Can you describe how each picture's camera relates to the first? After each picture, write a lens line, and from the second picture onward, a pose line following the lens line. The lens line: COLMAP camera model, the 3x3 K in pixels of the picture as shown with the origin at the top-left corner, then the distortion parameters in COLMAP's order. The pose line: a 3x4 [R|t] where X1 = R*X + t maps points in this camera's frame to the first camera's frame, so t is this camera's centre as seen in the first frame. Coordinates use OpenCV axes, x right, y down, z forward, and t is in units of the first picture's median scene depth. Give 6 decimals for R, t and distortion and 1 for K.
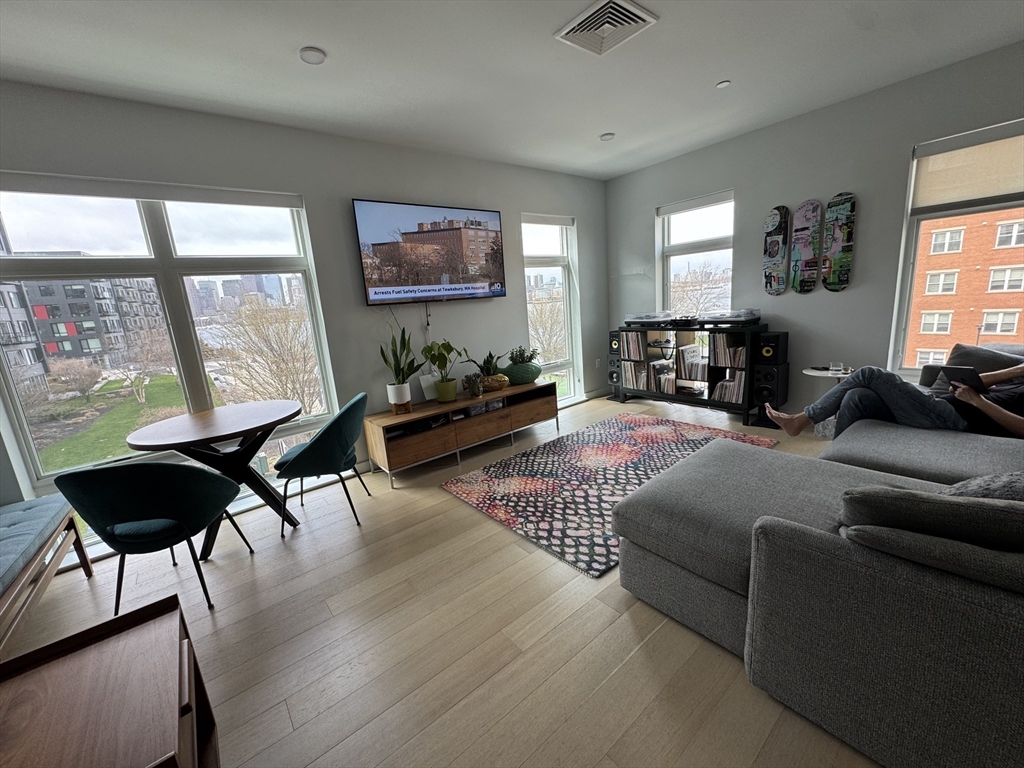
lens RADIAL K [[408.2, 0, 510.1], [0, 408.2, 383.9], [0, 0, 1]] dist [-0.003723, -0.000030]
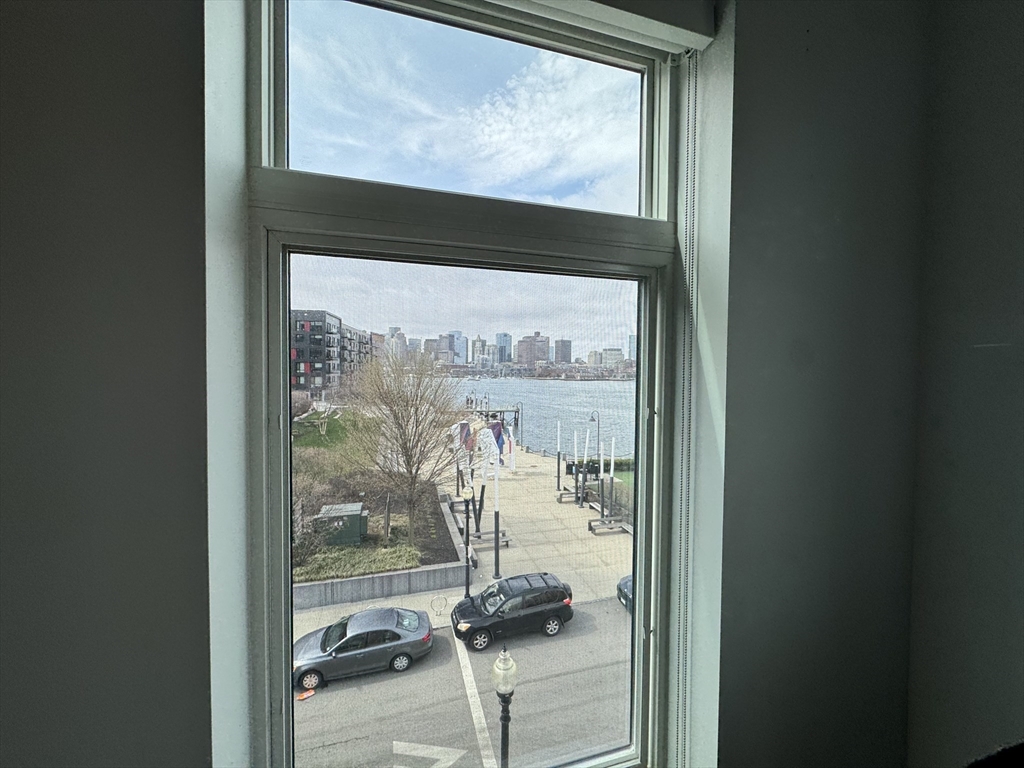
lens RADIAL K [[407.4, 0, 510.8], [0, 407.4, 383.7], [0, 0, 1]] dist [-0.003412, 0.000135]
pose [[0.920826, 0.097169, -0.377675, 0.198580], [-0.158536, 0.978096, -0.134888, -0.273161], [0.356295, 0.184083, 0.916061, 1.087535]]
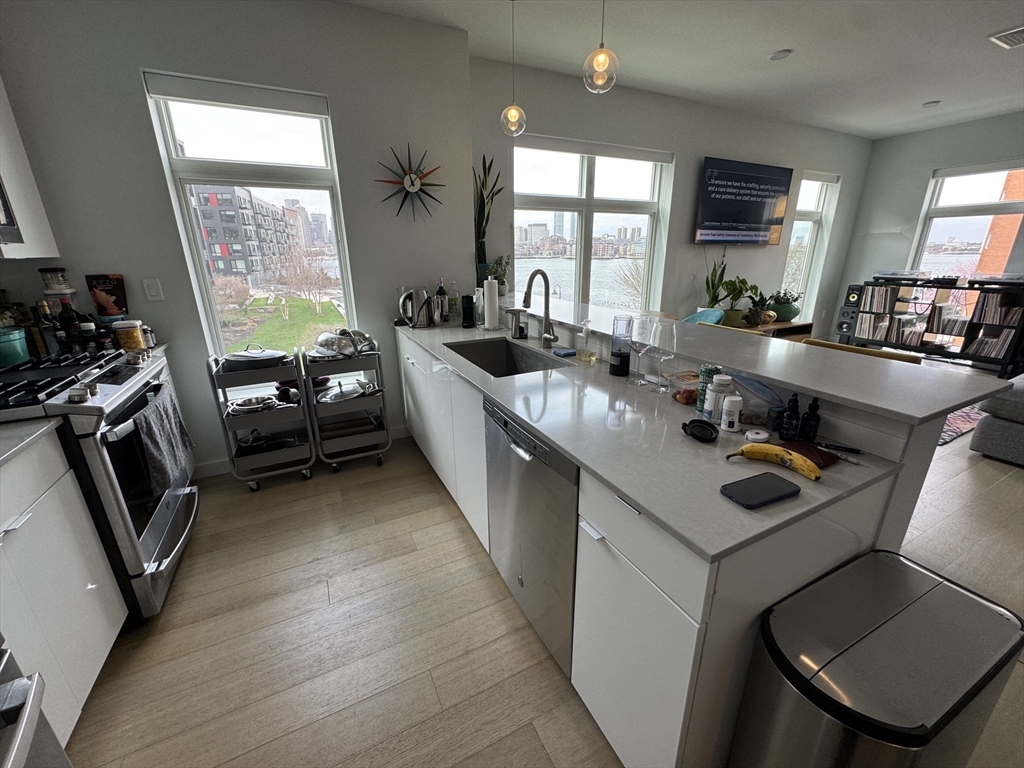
lens RADIAL K [[407.4, 0, 510.8], [0, 407.4, 383.7], [0, 0, 1]] dist [-0.003412, 0.000135]
pose [[0.975700, 0.130614, -0.175926, -0.558820], [-0.109433, 0.986080, 0.125179, 0.128364], [0.189828, -0.102885, 0.976412, -0.361463]]
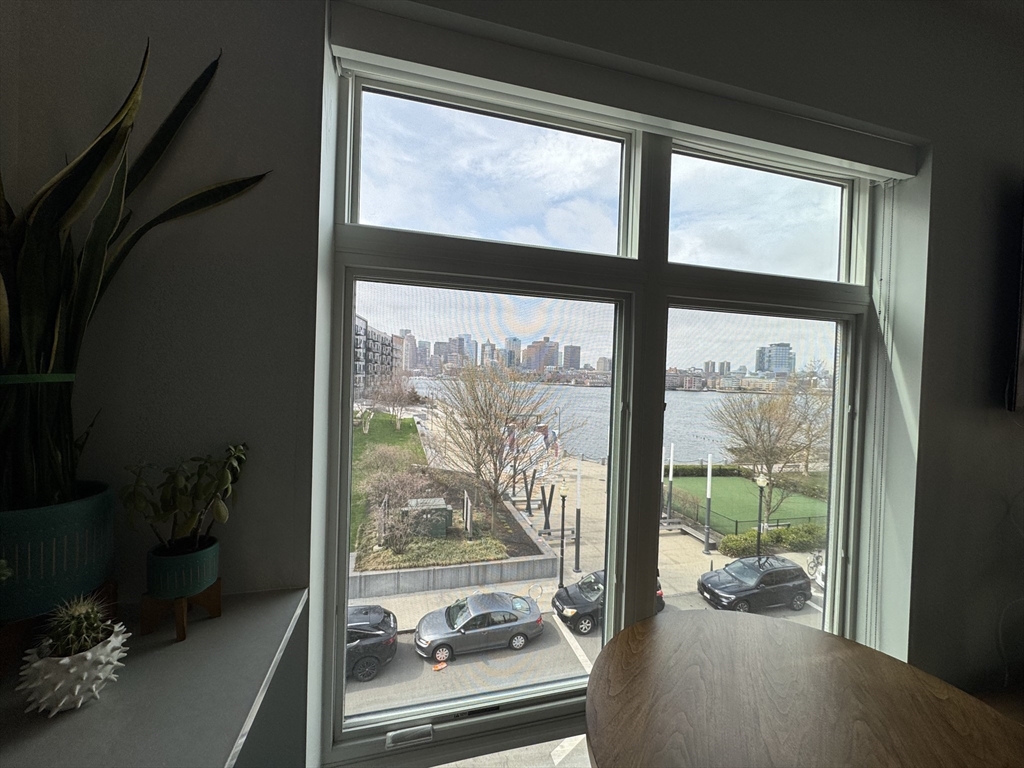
lens RADIAL K [[407.4, 0, 510.8], [0, 407.4, 383.7], [0, 0, 1]] dist [-0.003412, 0.000135]
pose [[0.910477, 0.114793, -0.397309, -0.569485], [-0.184566, 0.972513, -0.141968, -0.061642], [0.370091, 0.202588, 0.906637, 0.401521]]
